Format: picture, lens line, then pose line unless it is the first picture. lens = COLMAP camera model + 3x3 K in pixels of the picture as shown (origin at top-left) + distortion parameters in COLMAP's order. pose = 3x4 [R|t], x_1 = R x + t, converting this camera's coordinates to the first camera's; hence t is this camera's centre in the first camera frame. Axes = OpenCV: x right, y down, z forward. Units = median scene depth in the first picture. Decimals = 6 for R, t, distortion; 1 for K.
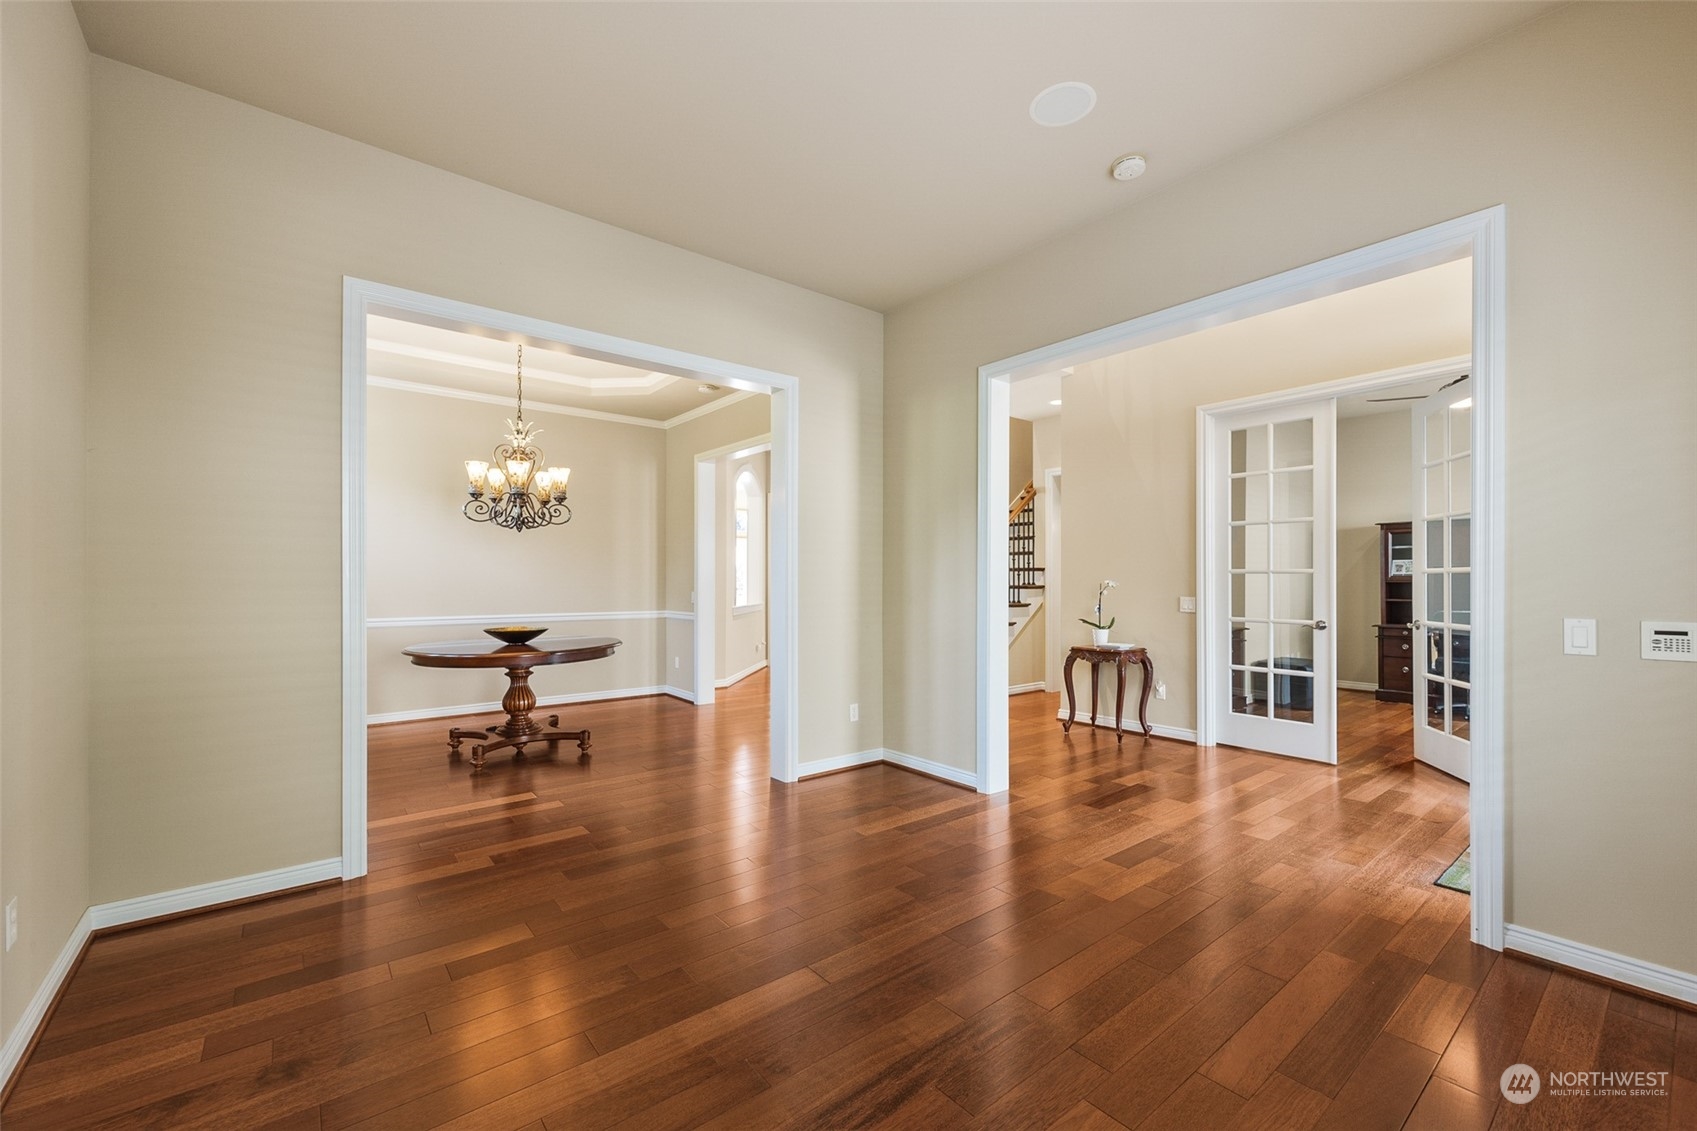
lens RADIAL K [[688.5, 0, 850.6], [0, 688.5, 582.6], [0, 0, 1]] dist [-0.000059, 0.000026]
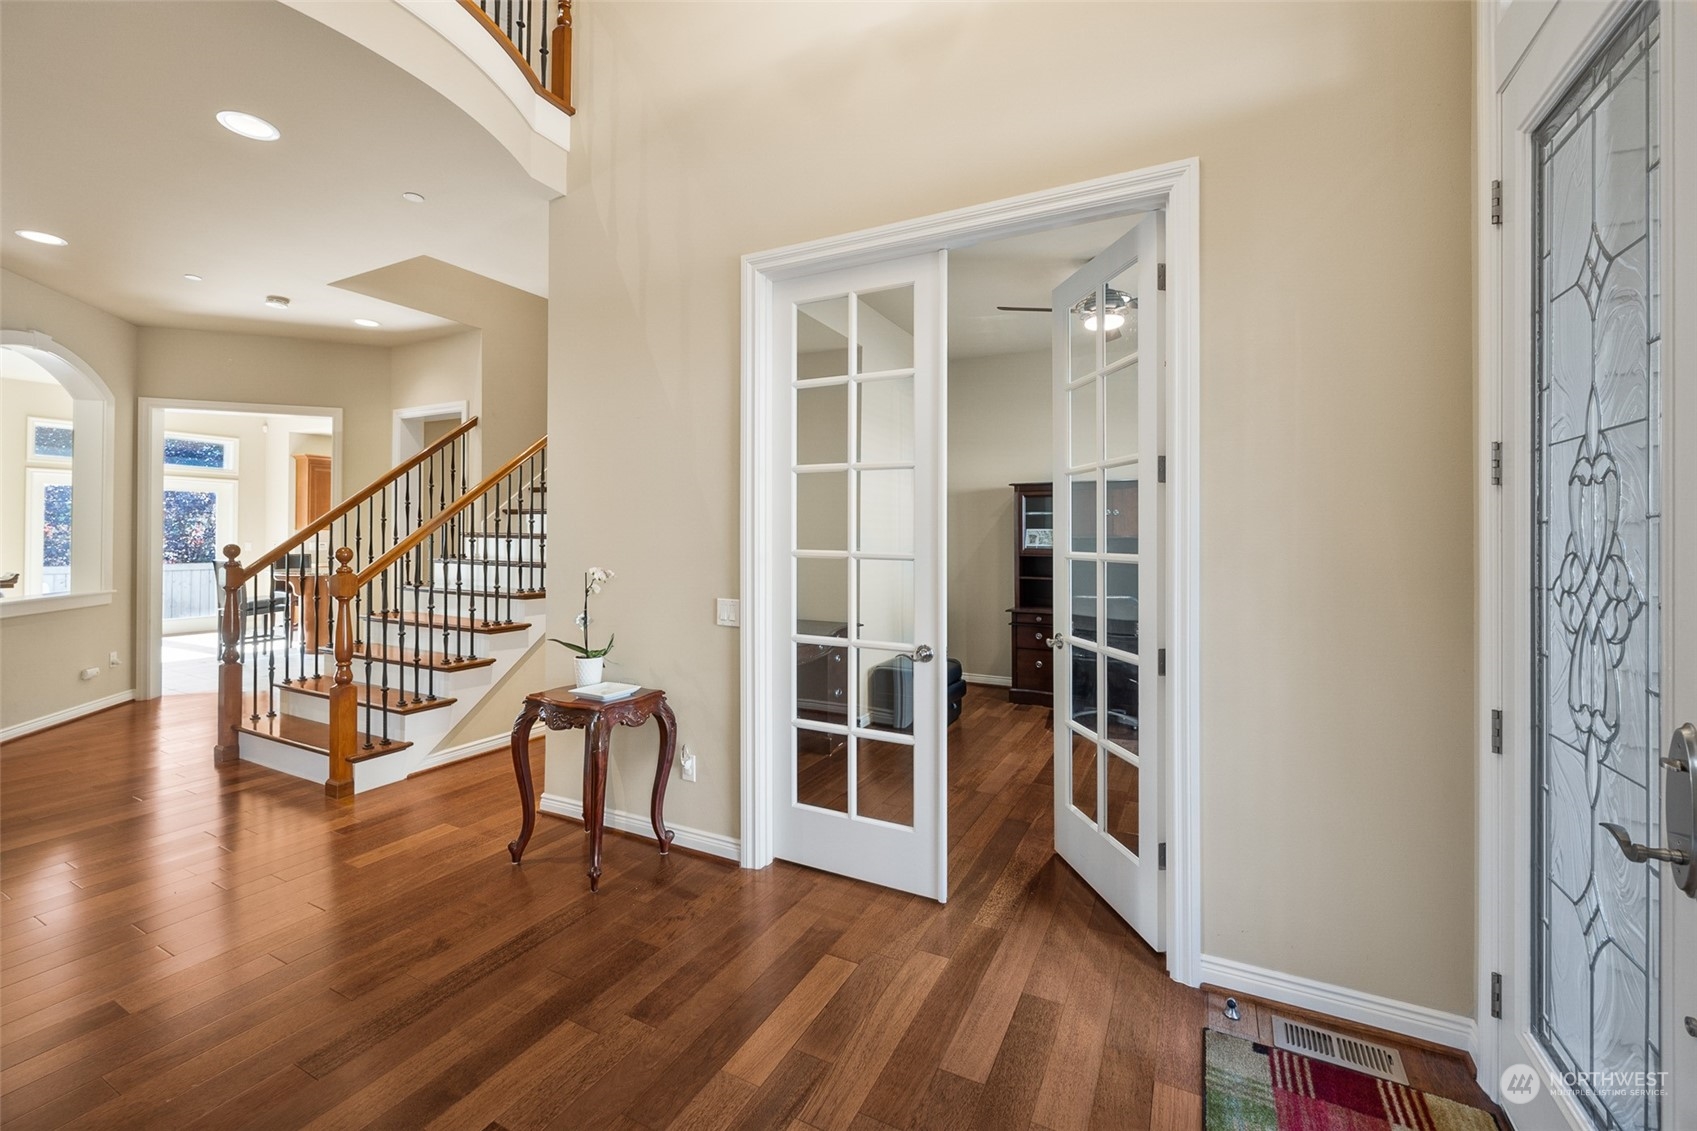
lens RADIAL K [[698.2, 0, 842.5], [0, 698.2, 533.6], [0, 0, 1]] dist [-0.002507, -0.000223]
pose [[0.916607, 0.006767, 0.399732, 0.354366], [-0.004296, 0.999966, -0.007078, -0.028461], [-0.399767, 0.004771, 0.916605, 0.453512]]
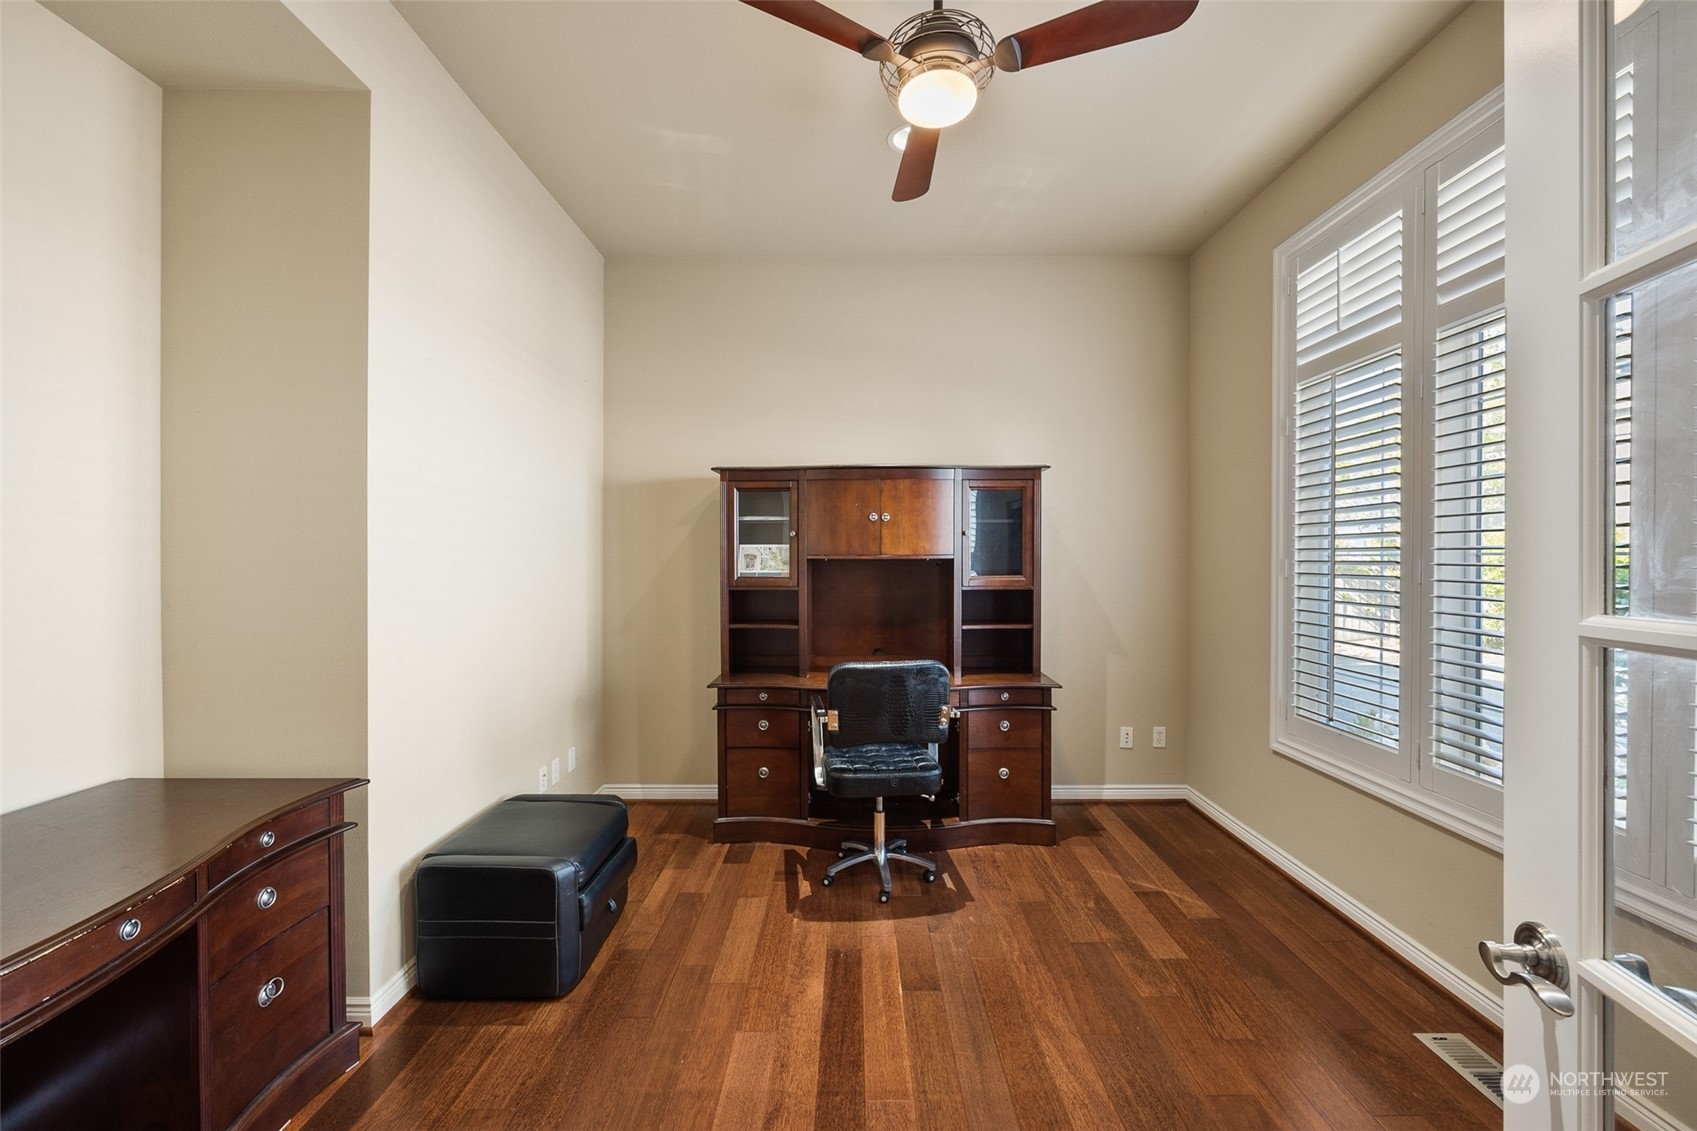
lens RADIAL K [[682.9, 0, 845.2], [0, 682.9, 560.2], [0, 0, 1]] dist [-0.000327, 0.000001]
pose [[0.637662, -0.001774, 0.770314, 0.641501], [0.003796, 0.999992, -0.000840, -0.029076], [-0.770307, 0.003460, 0.637664, 0.879853]]
